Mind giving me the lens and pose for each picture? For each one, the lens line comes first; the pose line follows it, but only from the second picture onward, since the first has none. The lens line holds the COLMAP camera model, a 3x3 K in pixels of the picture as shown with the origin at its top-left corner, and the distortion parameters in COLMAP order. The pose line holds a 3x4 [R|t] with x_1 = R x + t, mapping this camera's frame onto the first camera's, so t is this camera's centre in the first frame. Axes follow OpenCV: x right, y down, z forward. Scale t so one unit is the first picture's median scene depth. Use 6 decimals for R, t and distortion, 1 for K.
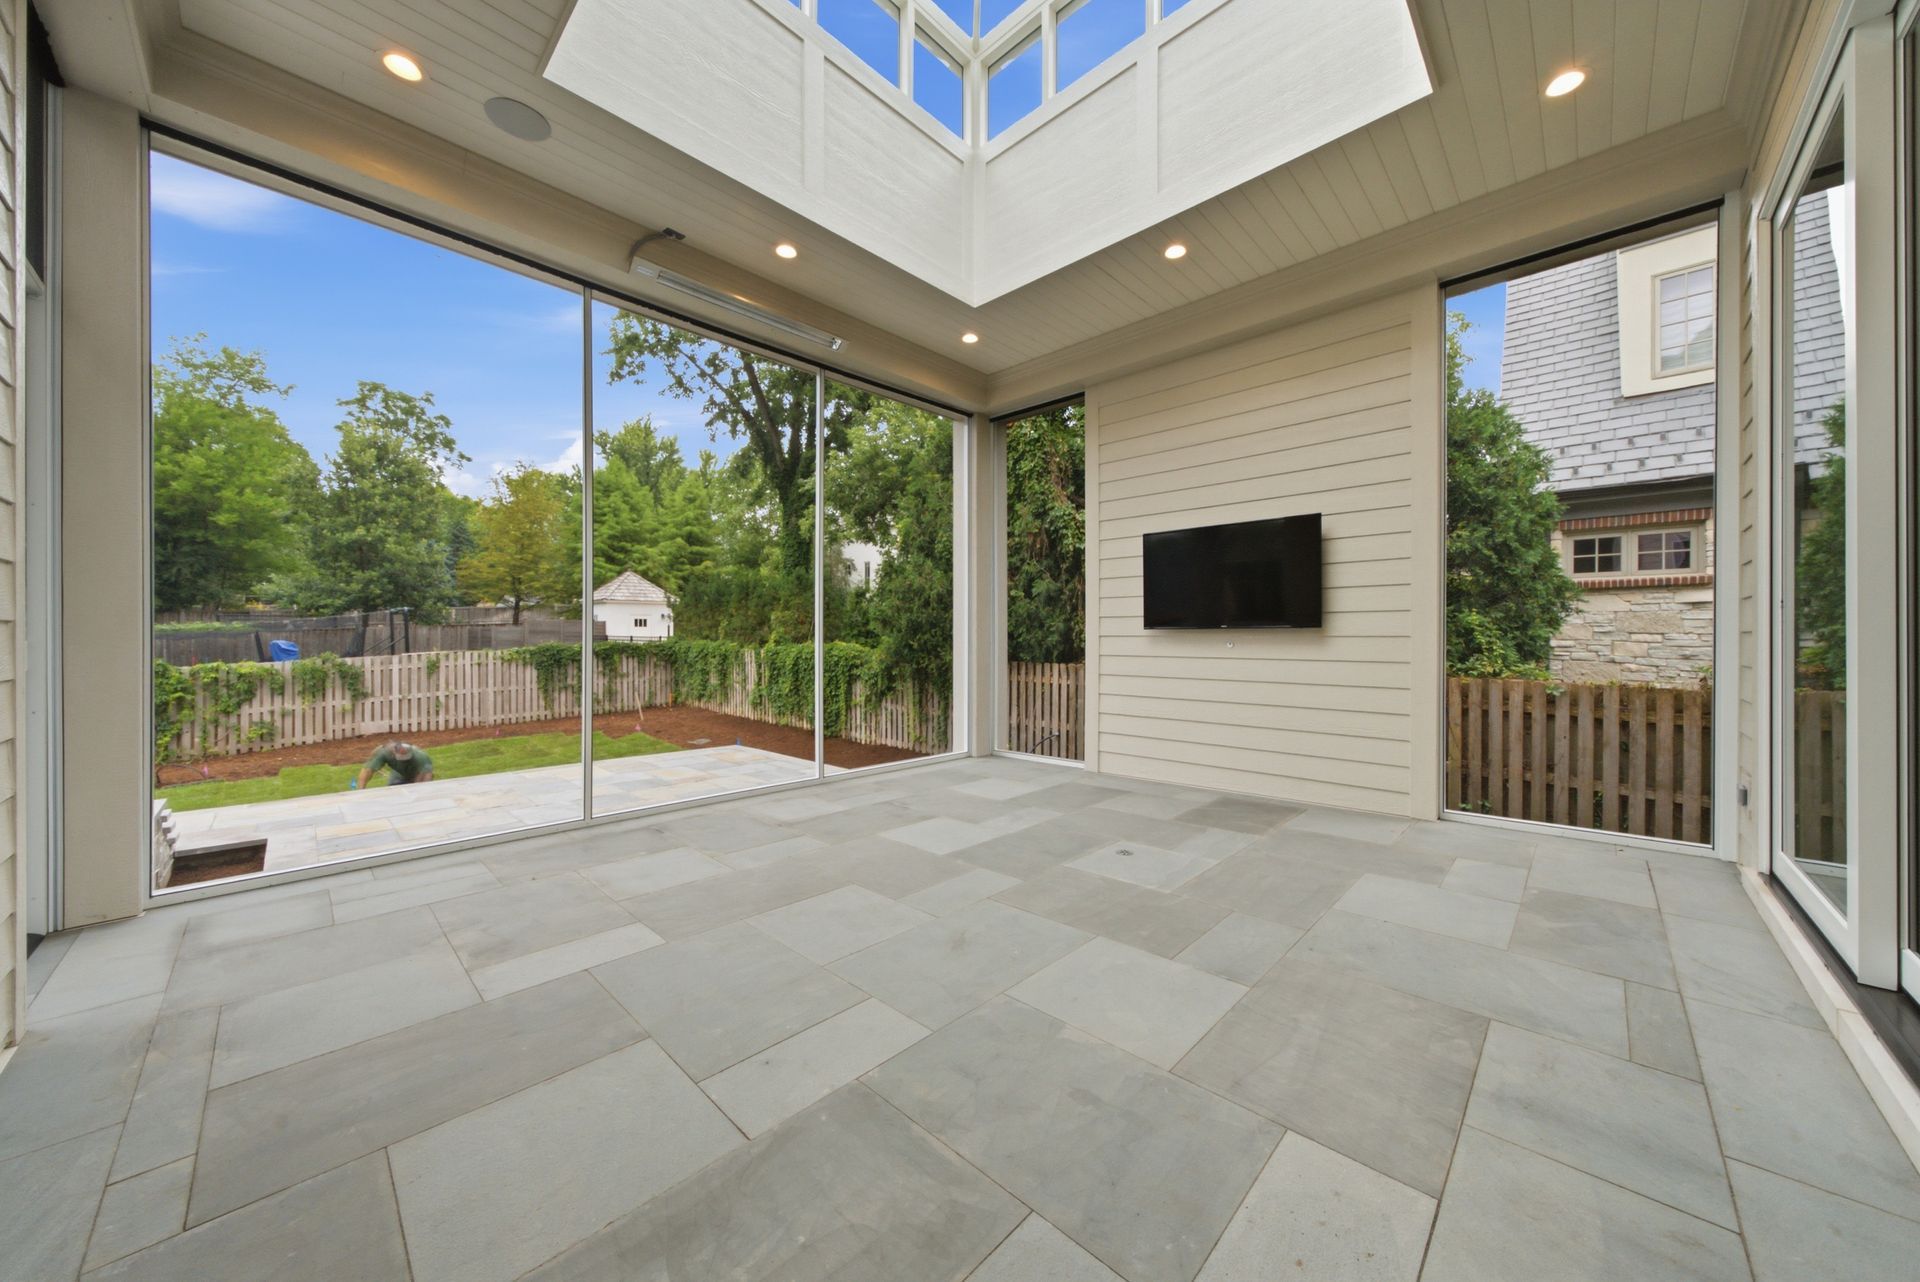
lens RADIAL K [[672.7, 0, 957.8], [0, 672.7, 638.7], [0, 0, 1]] dist [-0.002671, 0.000887]
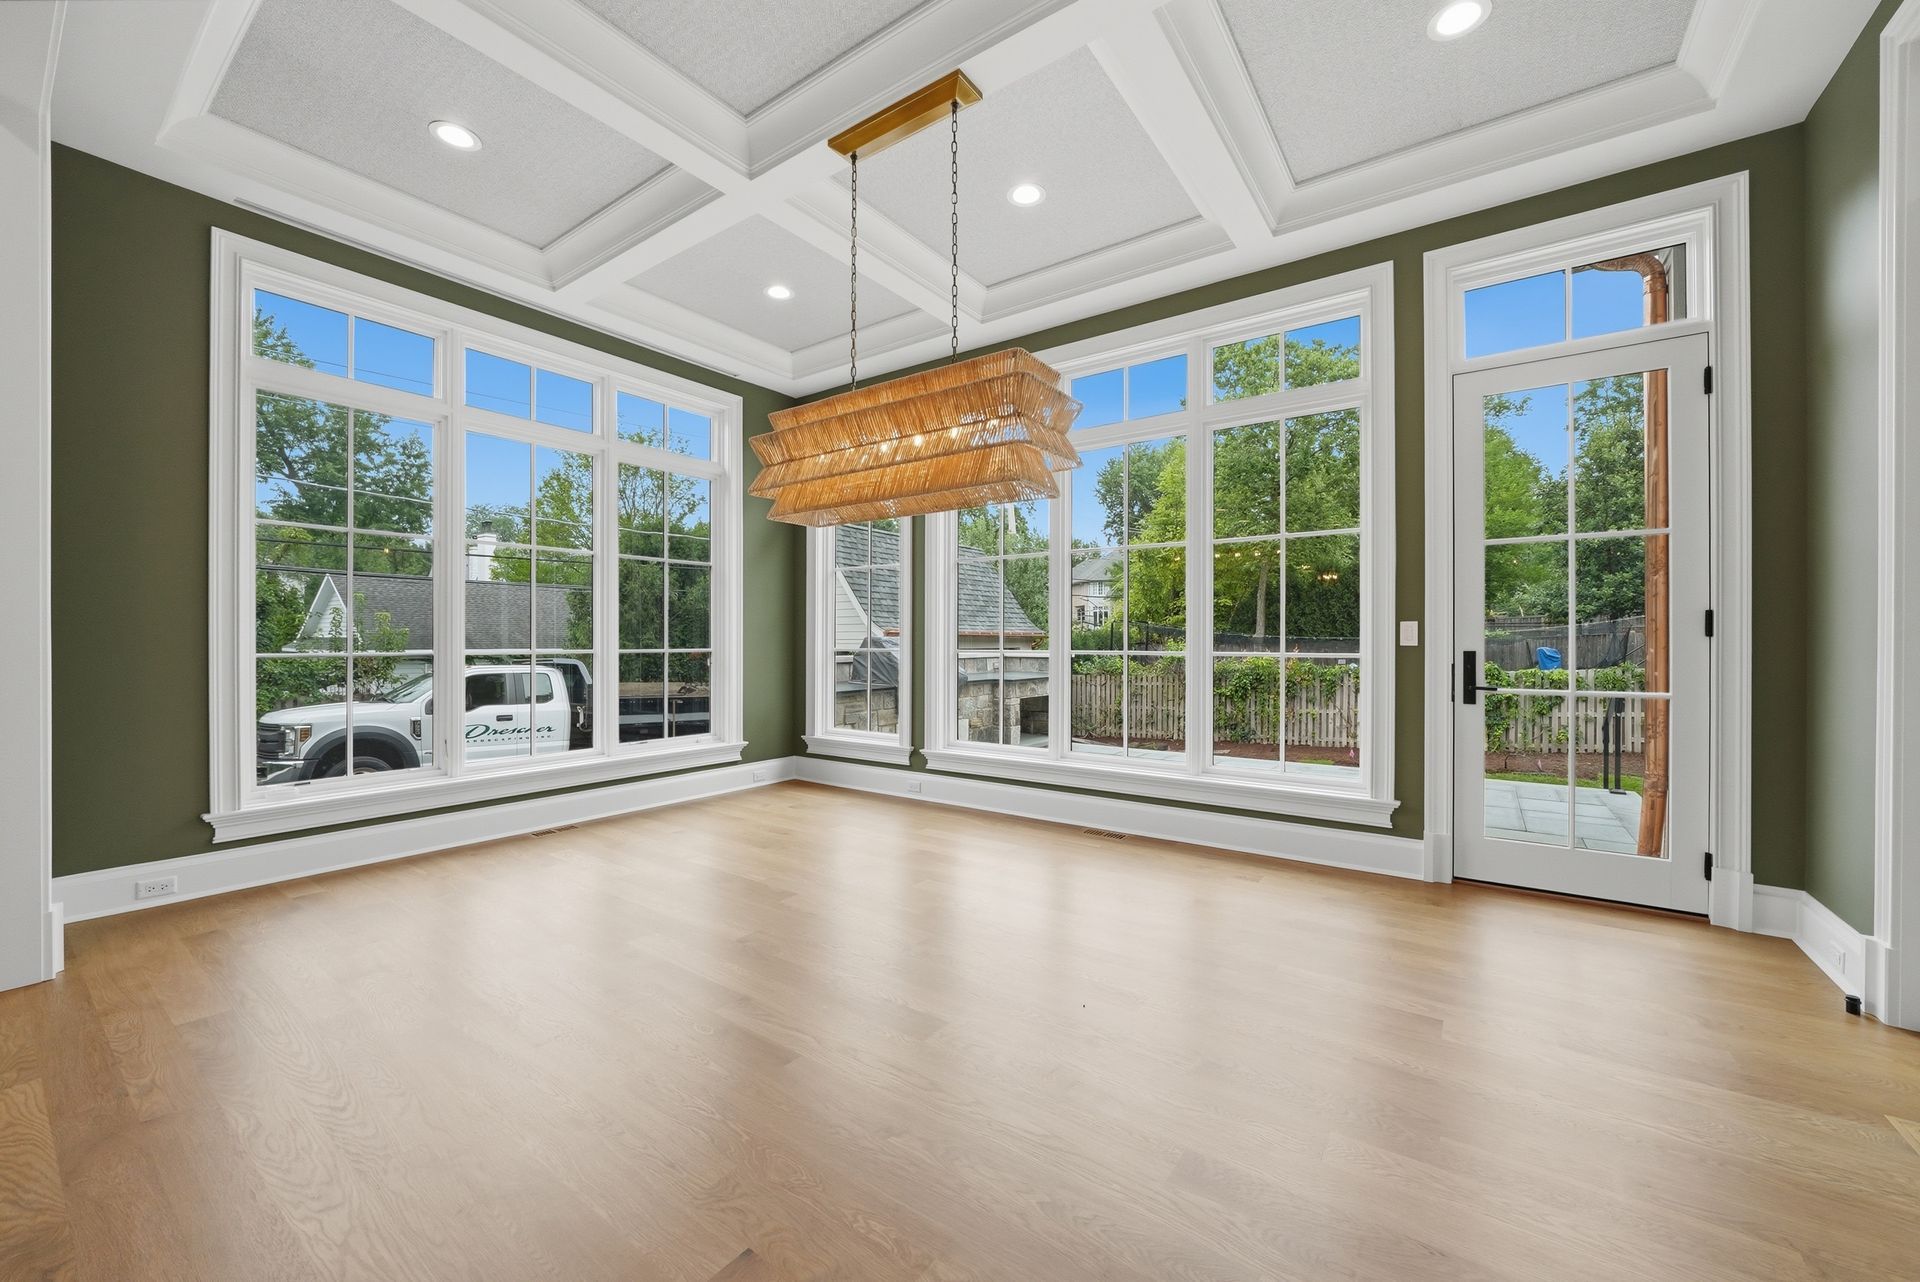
lens RADIAL K [[741.1, 0, 961.8], [0, 741.1, 644.9], [0, 0, 1]] dist [-0.011786, -0.000148]
pose [[0.154249, 0.006392, -0.988011, -0.026348], [-0.003942, 0.999975, 0.005854, -0.007211], [0.988024, 0.002992, 0.154270, -0.127579]]
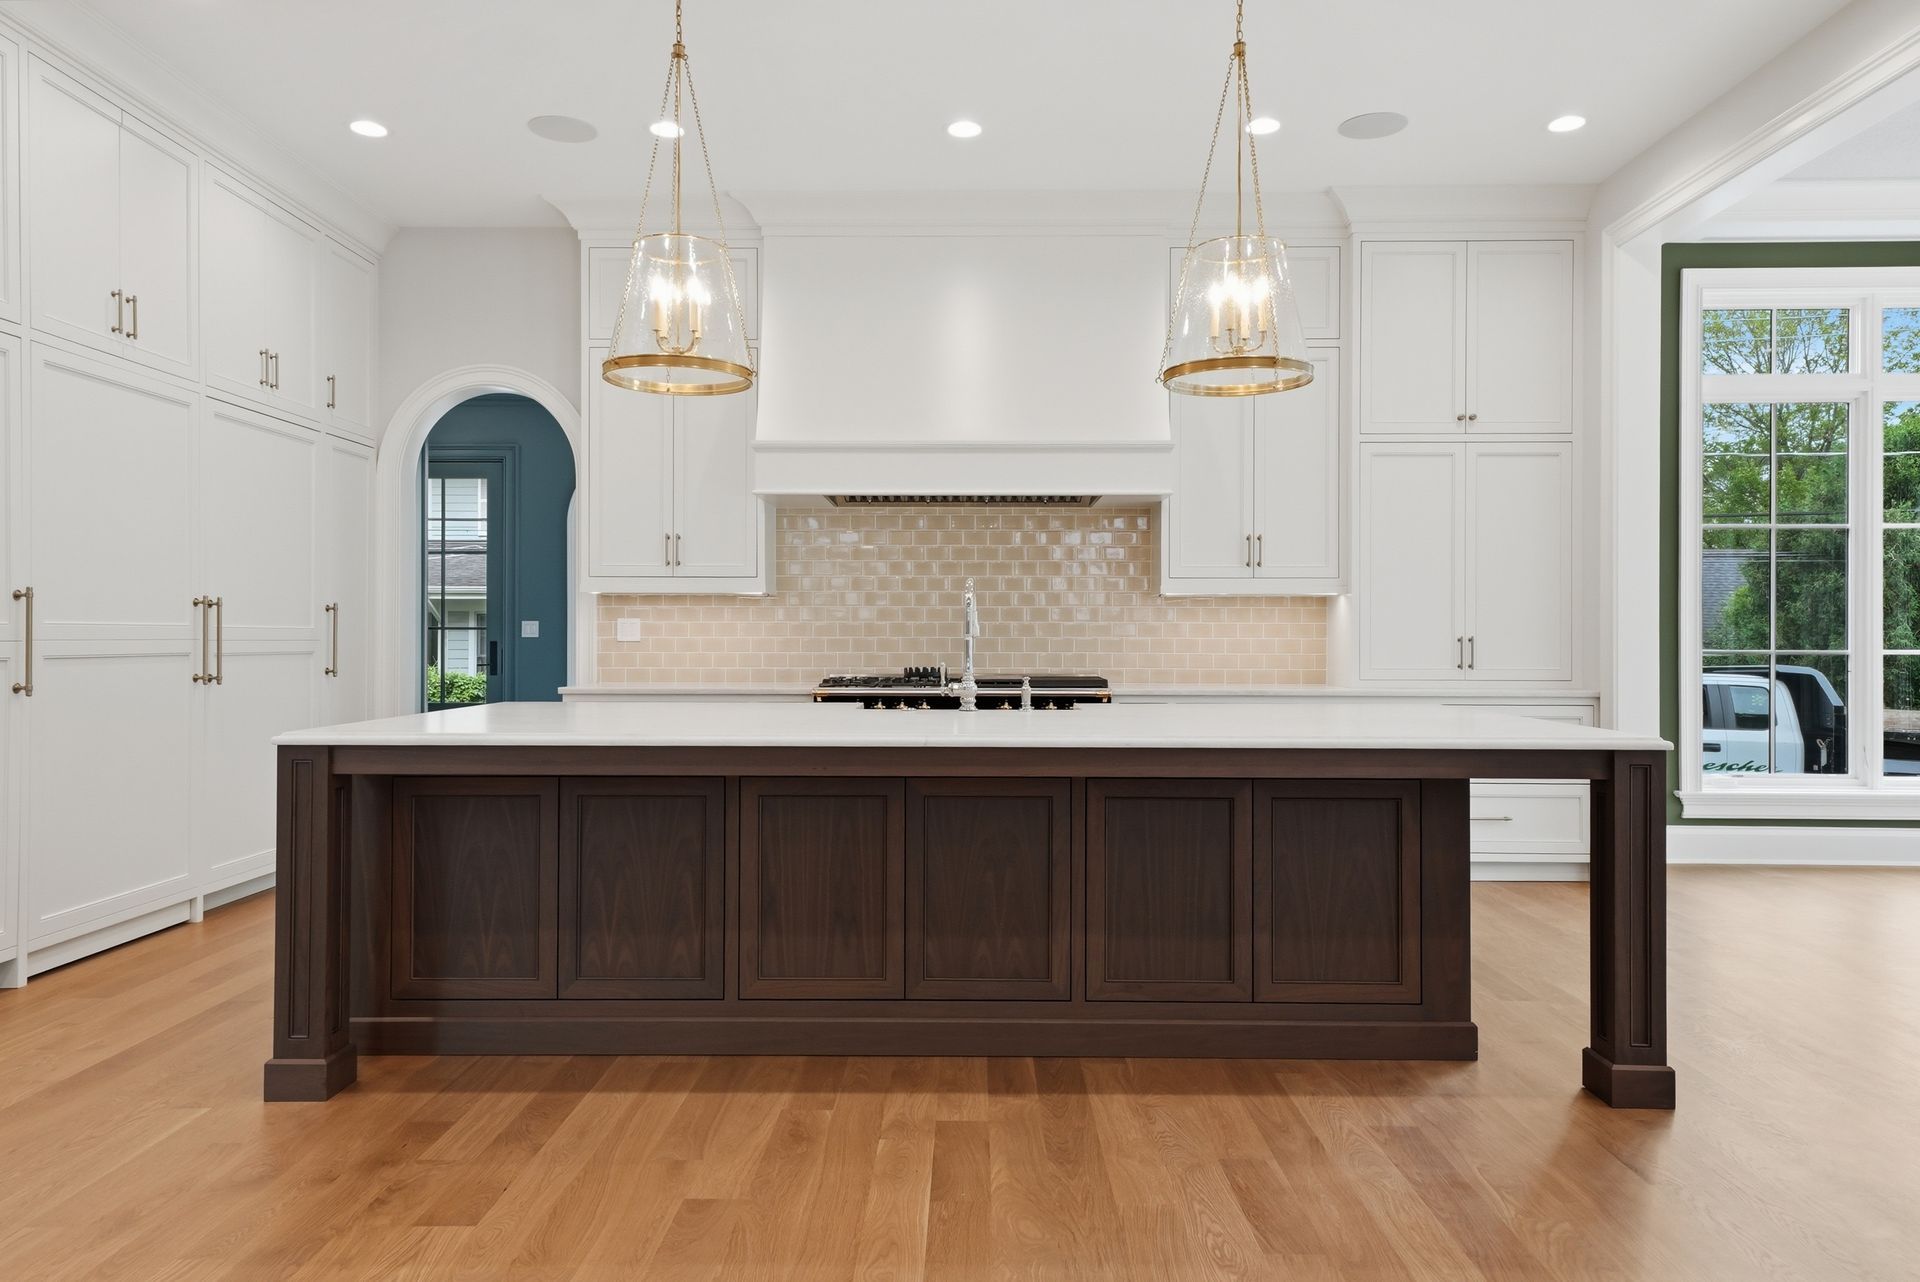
lens RADIAL K [[1289.4, 0, 966.1], [0, 1289.4, 630.8], [0, 0, 1]] dist [0.010461, 0.001153]
pose [[-0.722713, -0.005563, -0.691126, 0.212812], [-0.005377, 0.999983, -0.002427, -0.005938], [0.691128, 0.001962, -0.722730, -0.170251]]
